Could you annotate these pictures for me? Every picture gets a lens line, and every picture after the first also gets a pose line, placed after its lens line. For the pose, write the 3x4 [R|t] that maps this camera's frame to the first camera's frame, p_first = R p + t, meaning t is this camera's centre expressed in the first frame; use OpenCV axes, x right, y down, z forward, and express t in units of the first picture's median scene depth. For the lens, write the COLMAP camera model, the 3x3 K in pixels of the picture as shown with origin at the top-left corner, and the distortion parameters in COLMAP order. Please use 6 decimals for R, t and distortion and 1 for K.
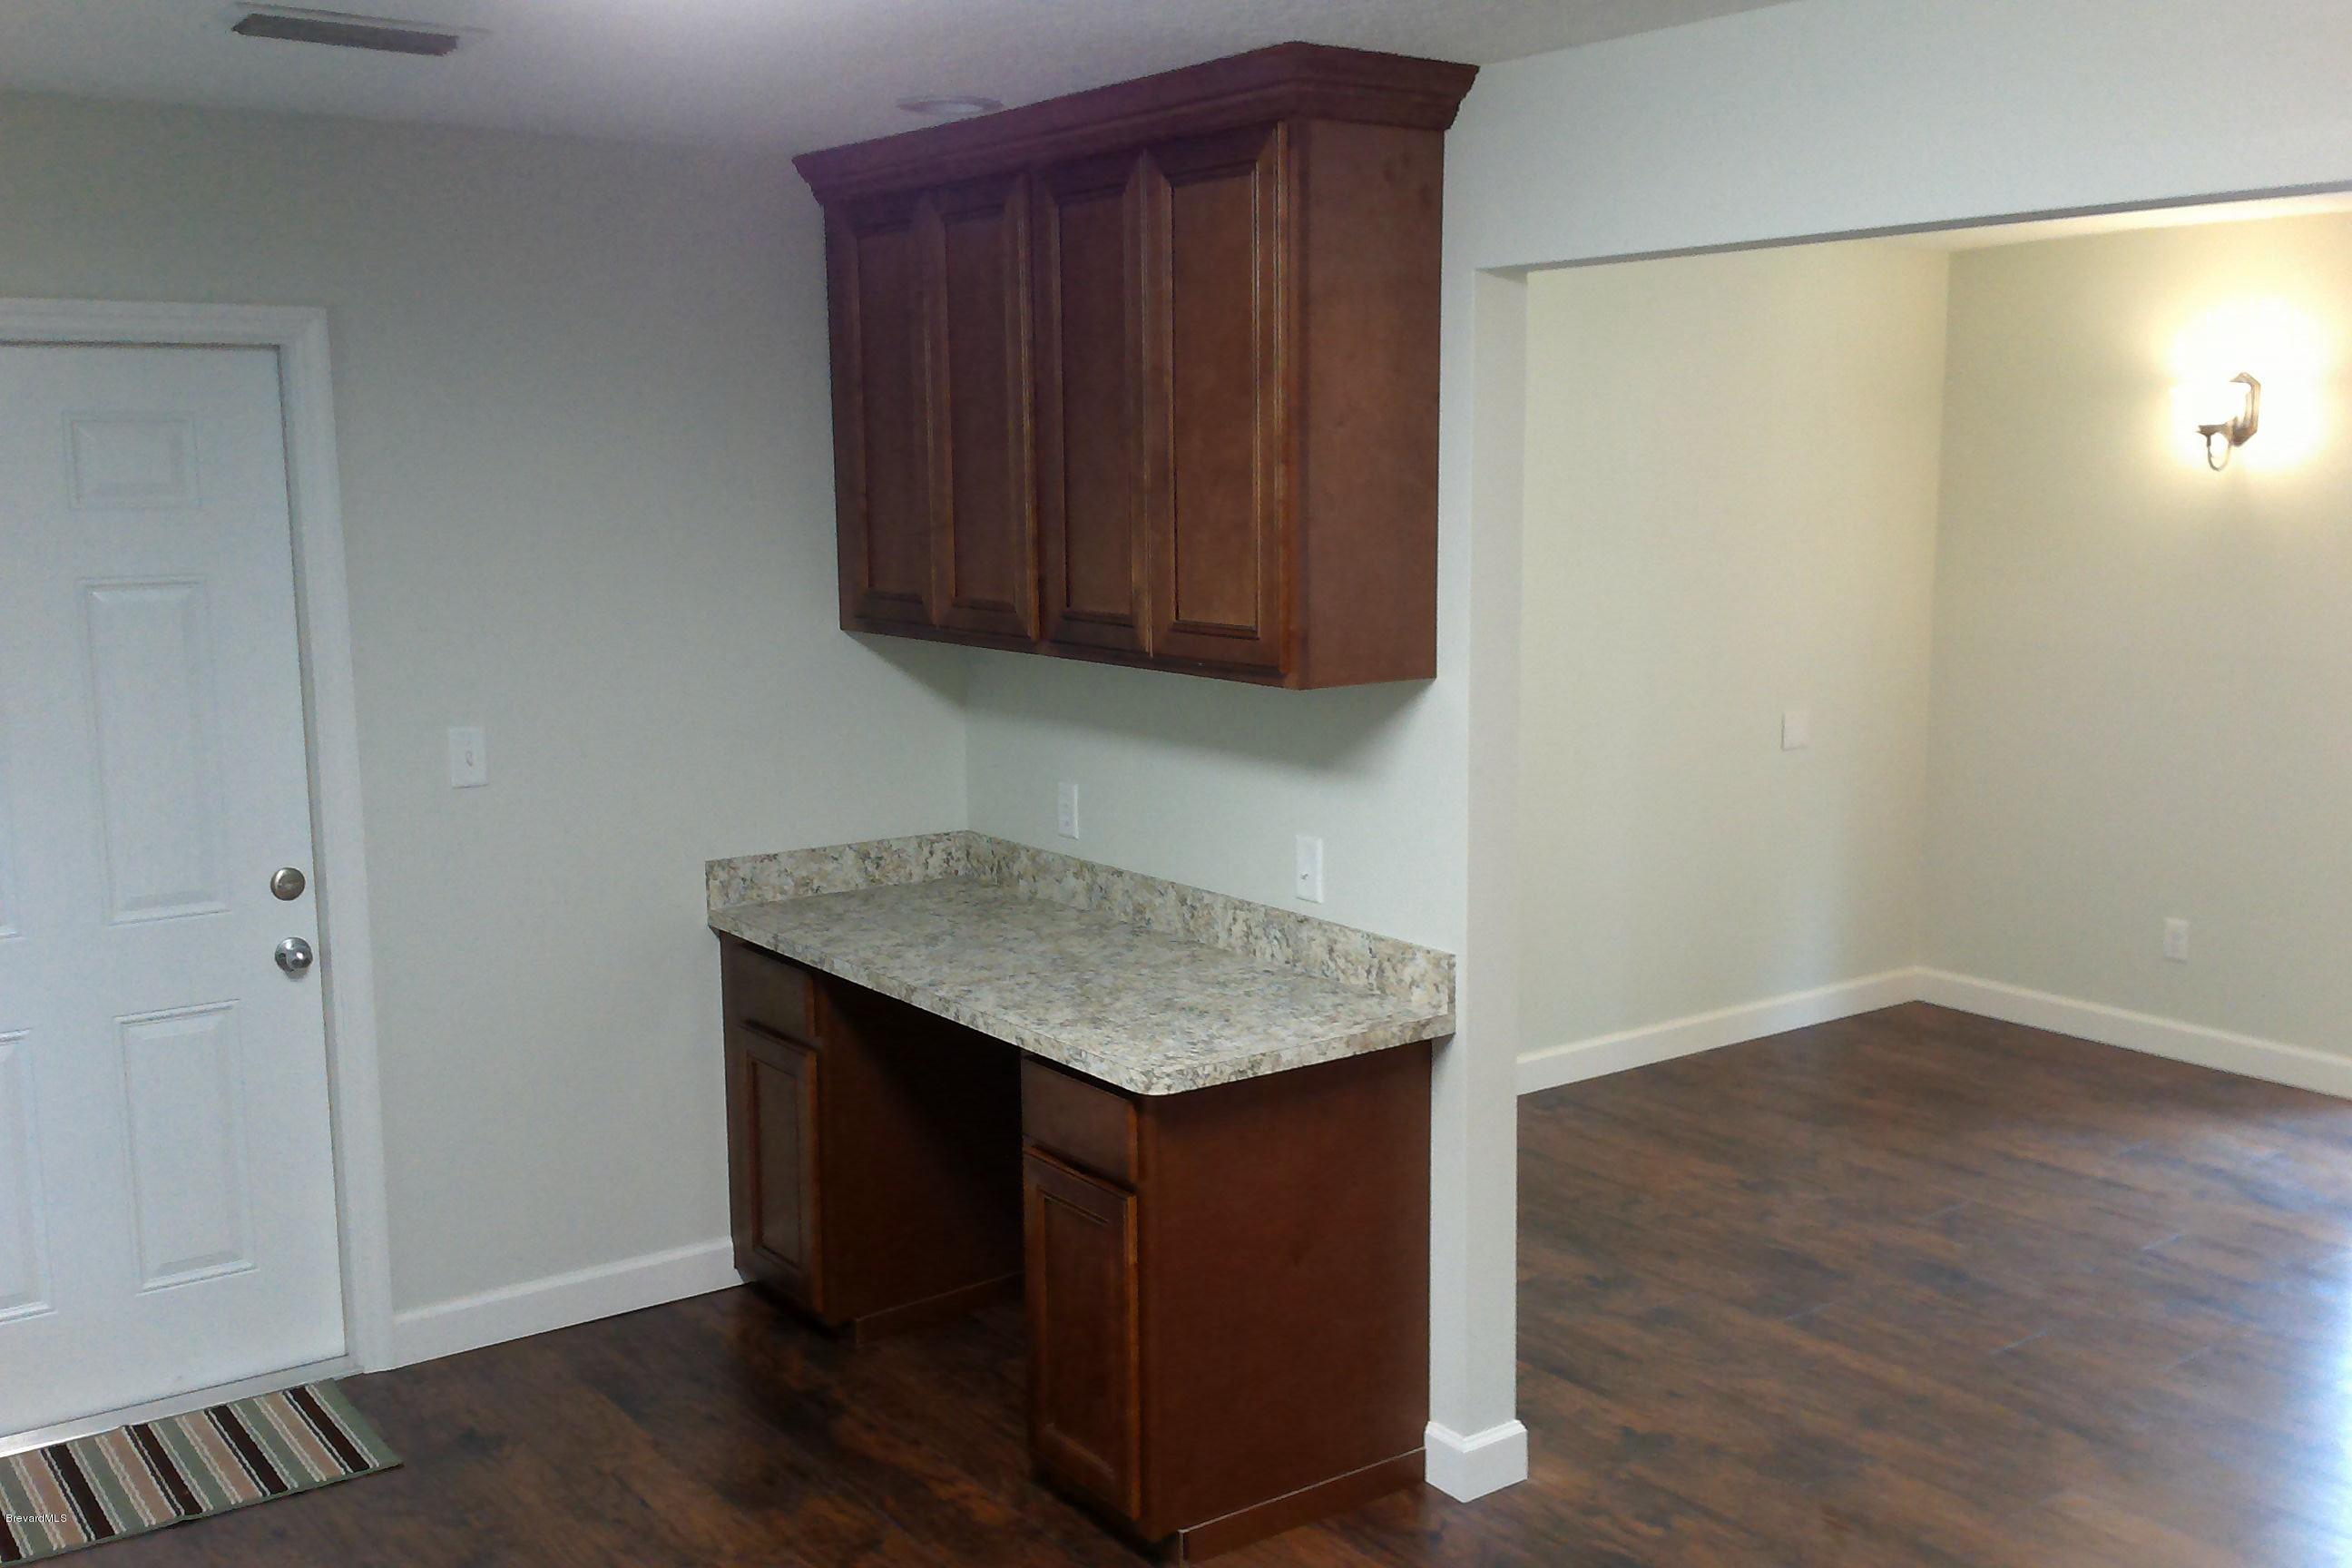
lens RADIAL K [[2216.3, 0, 1177.1], [0, 2216.3, 810.1], [0, 0, 1]] dist [0.128797, -0.301737]
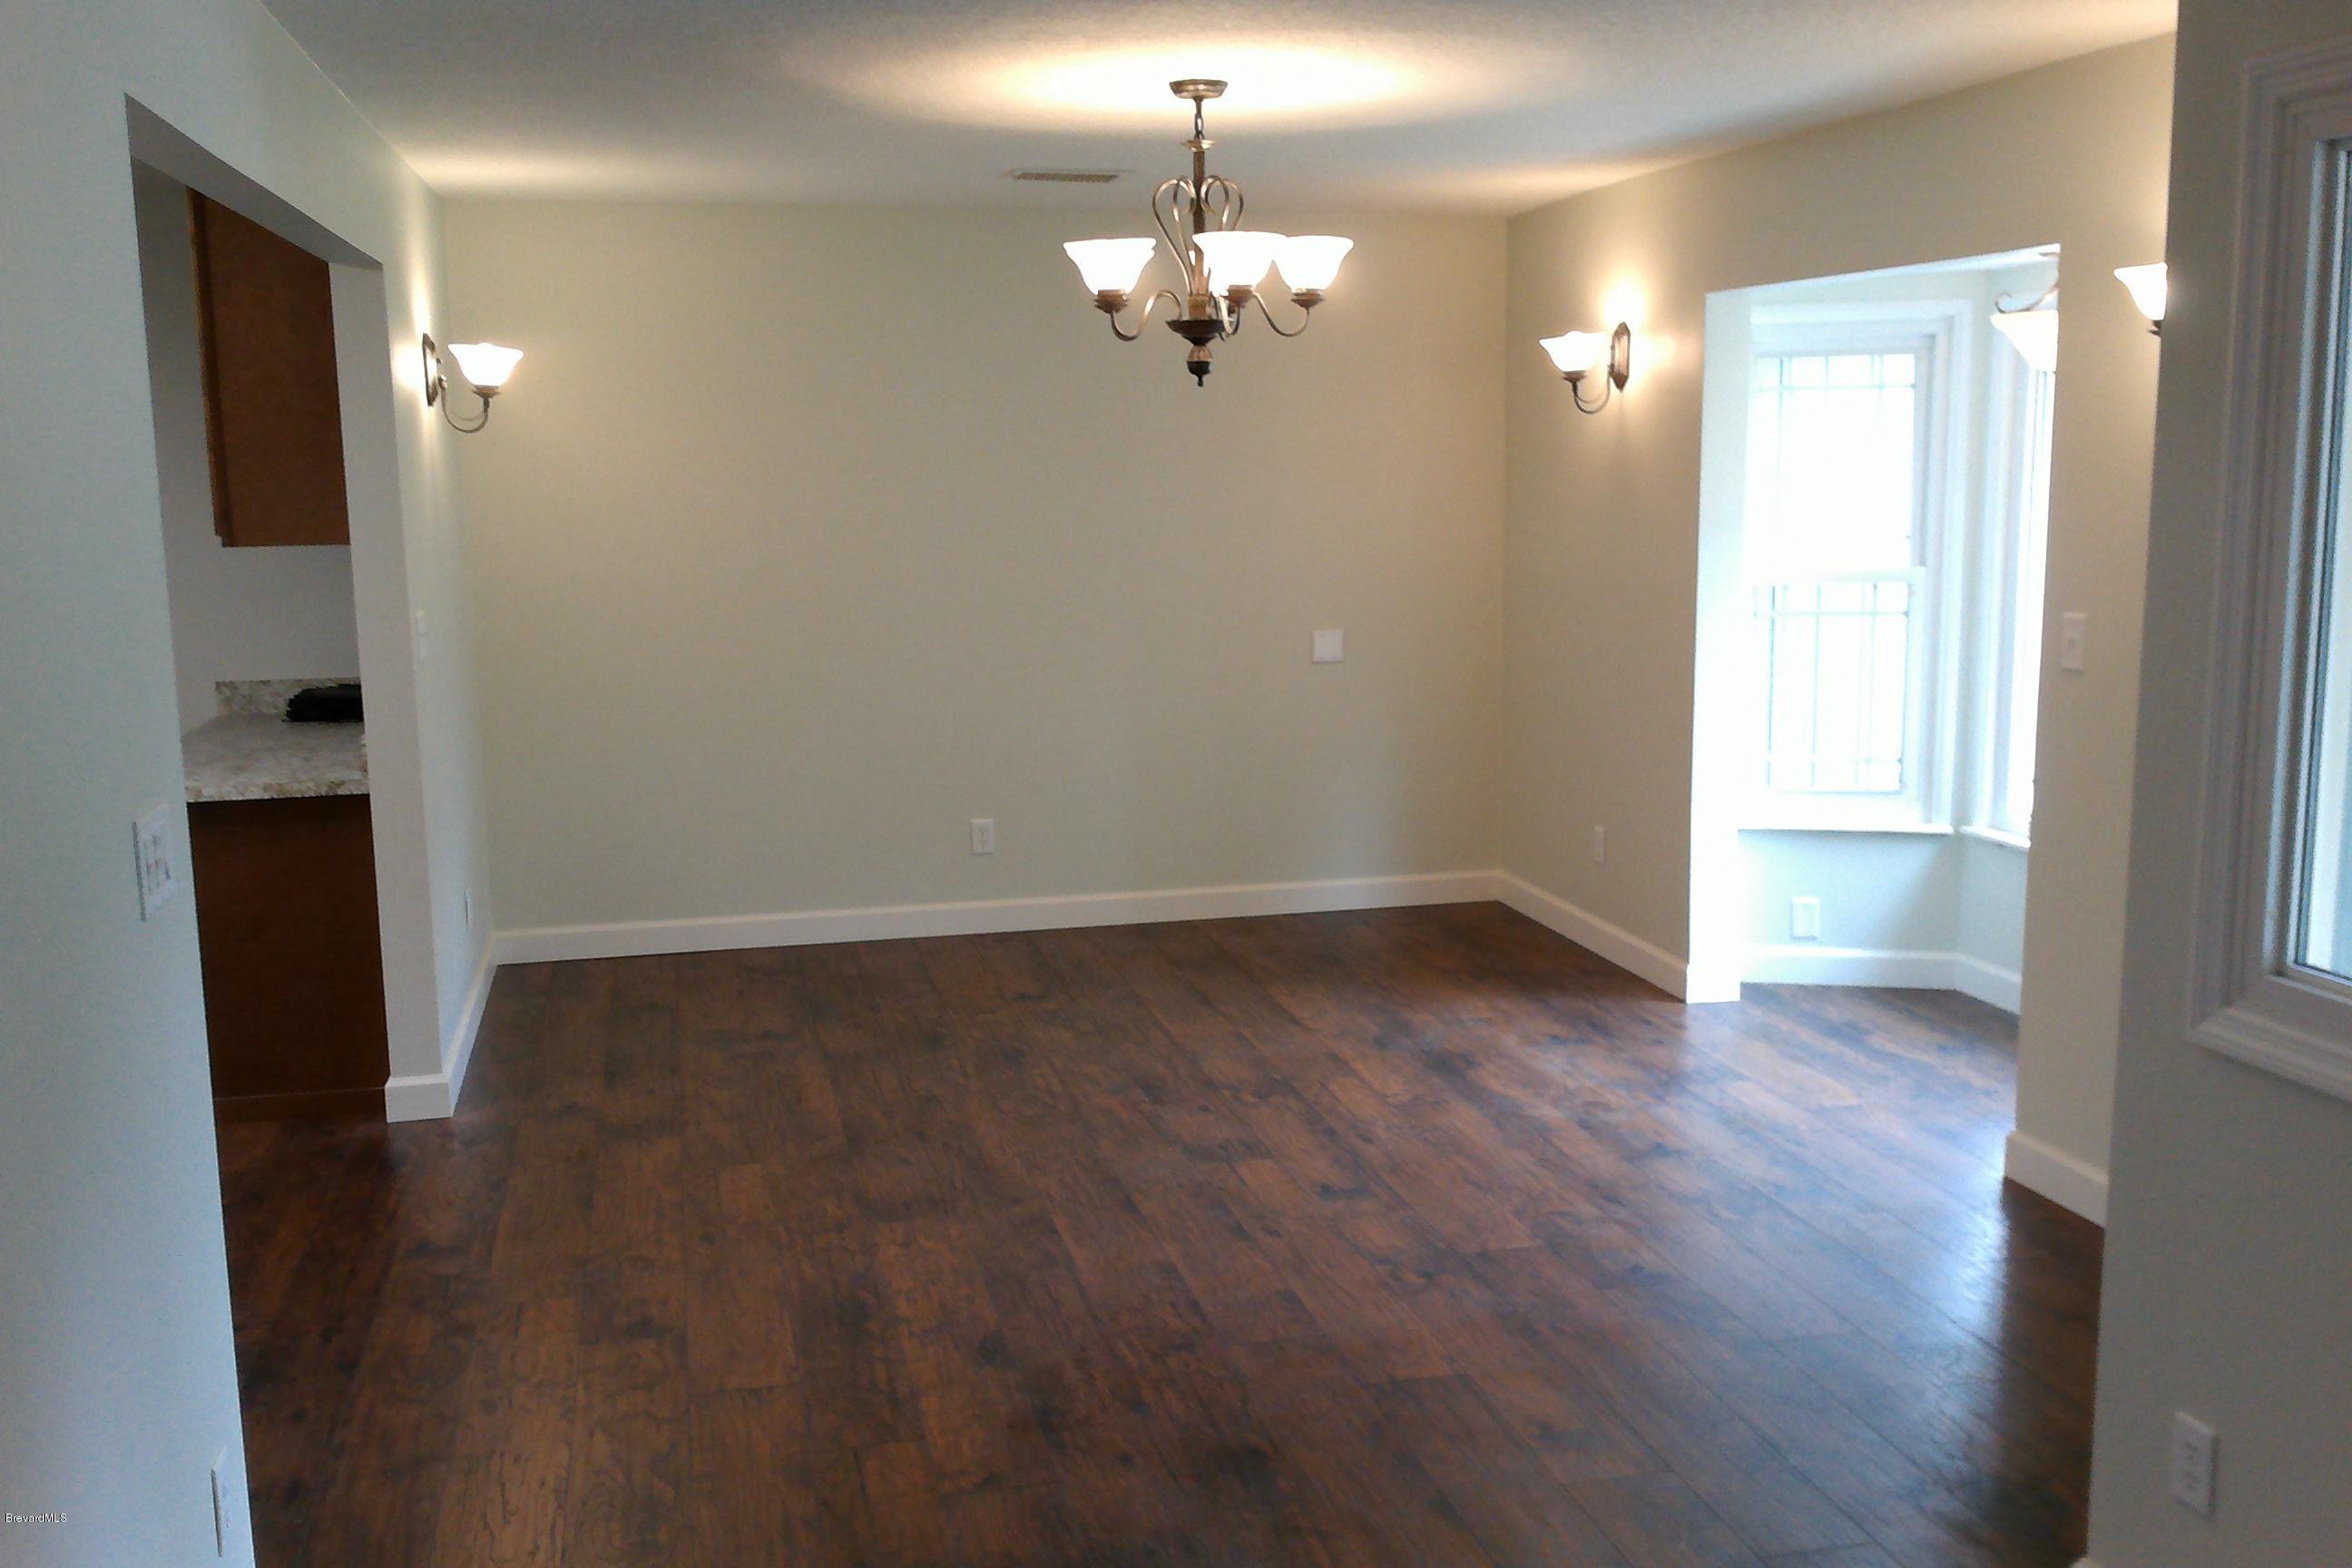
lens RADIAL K [[2216.3, 0, 1177.1], [0, 2216.3, 810.1], [0, 0, 1]] dist [0.128797, -0.301737]
pose [[0.919683, 0.058454, -0.388286, 0.919813], [-0.055255, 0.998284, 0.019409, 0.042311], [0.388754, 0.003605, 0.921335, -0.107815]]
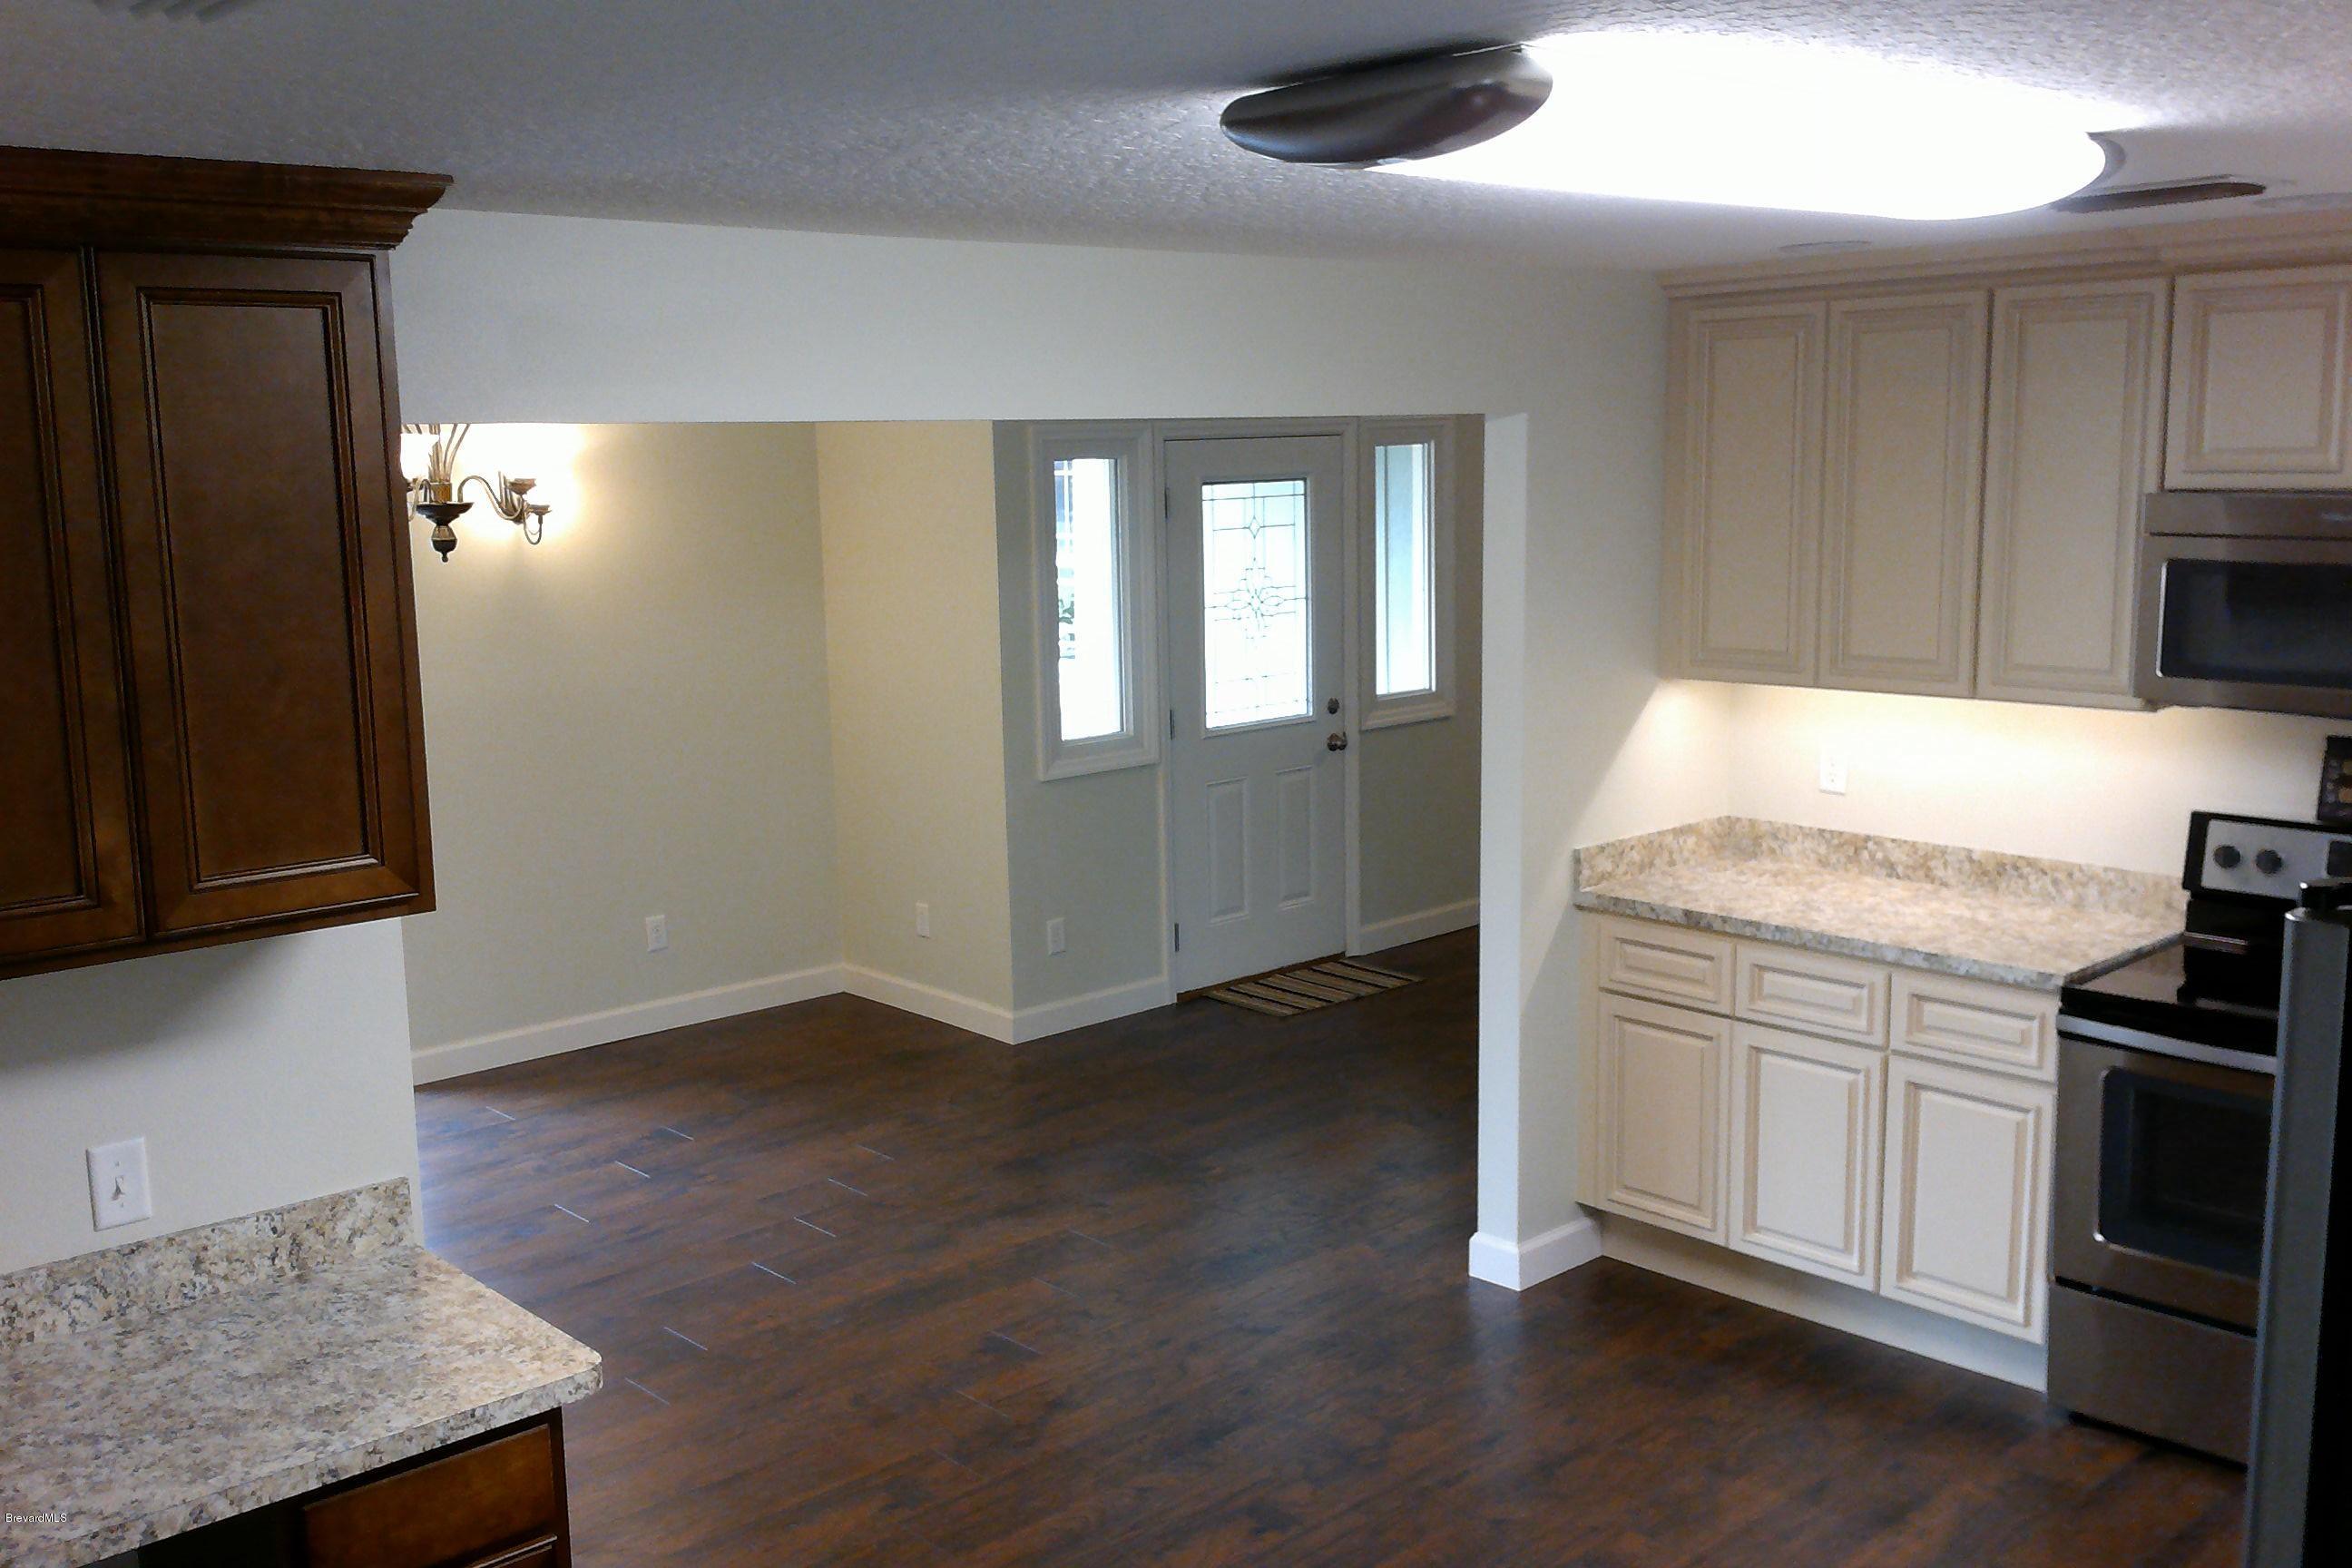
lens RADIAL K [[2216.3, 0, 1177.1], [0, 2216.3, 810.1], [0, 0, 1]] dist [0.128797, -0.301737]
pose [[-0.115680, -0.162034, 0.979981, -0.604166], [0.176789, 0.967493, 0.180838, -0.145602], [-0.977427, 0.194169, -0.083274, 0.577209]]
